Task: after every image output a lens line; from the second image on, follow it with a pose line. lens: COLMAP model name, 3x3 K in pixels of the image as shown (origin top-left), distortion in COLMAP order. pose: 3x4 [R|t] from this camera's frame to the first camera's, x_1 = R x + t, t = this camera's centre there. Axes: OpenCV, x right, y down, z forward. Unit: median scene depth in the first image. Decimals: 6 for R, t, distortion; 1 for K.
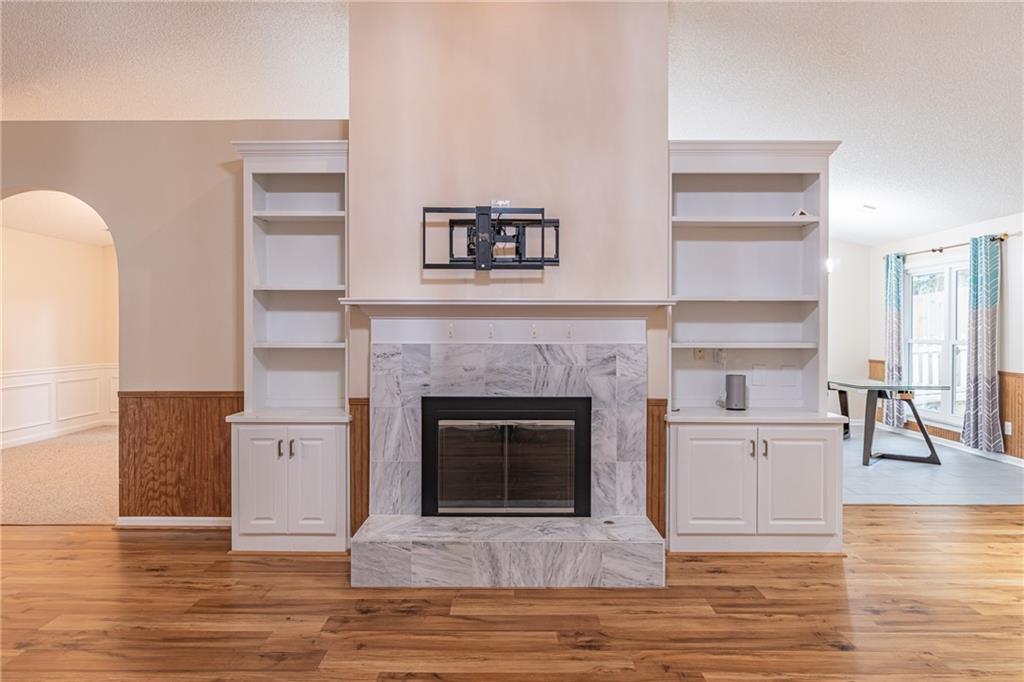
lens RADIAL K [[629.9, 0, 511.9], [0, 629.9, 340.8], [0, 0, 1]] dist [0.002584, -0.000763]
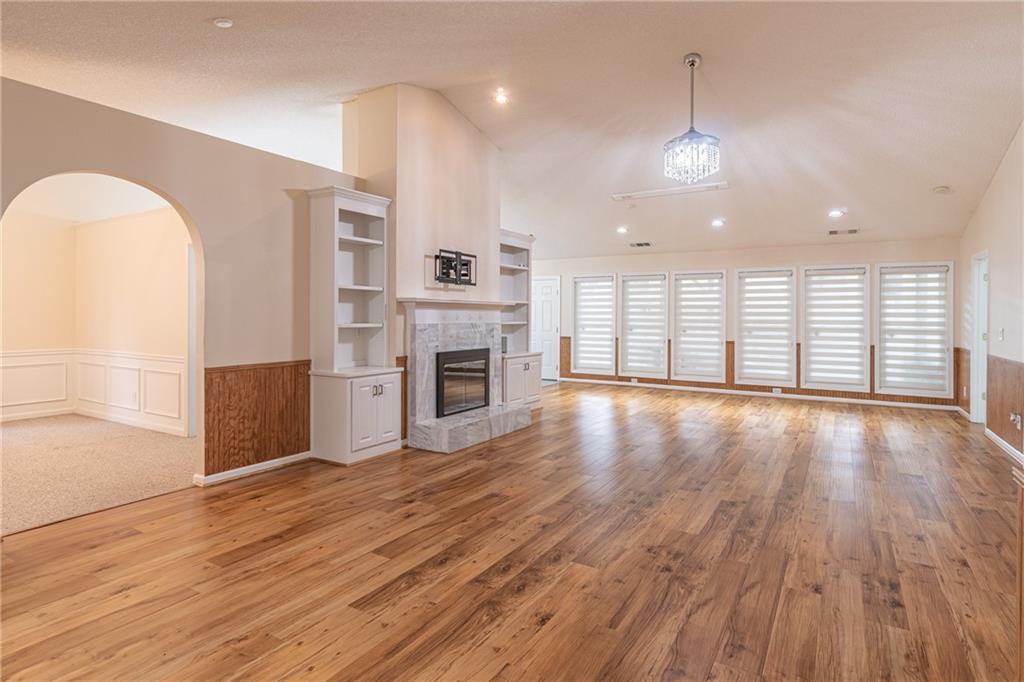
lens RADIAL K [[535.8, 0, 518.3], [0, 535.8, 319.4], [0, 0, 1]] dist [-0.002417, 0.000045]
pose [[0.516361, -0.003853, 0.856362, -1.289097], [0.009227, 0.999957, -0.001064, -0.002820], [-0.856321, 0.008451, 0.516375, 0.000358]]
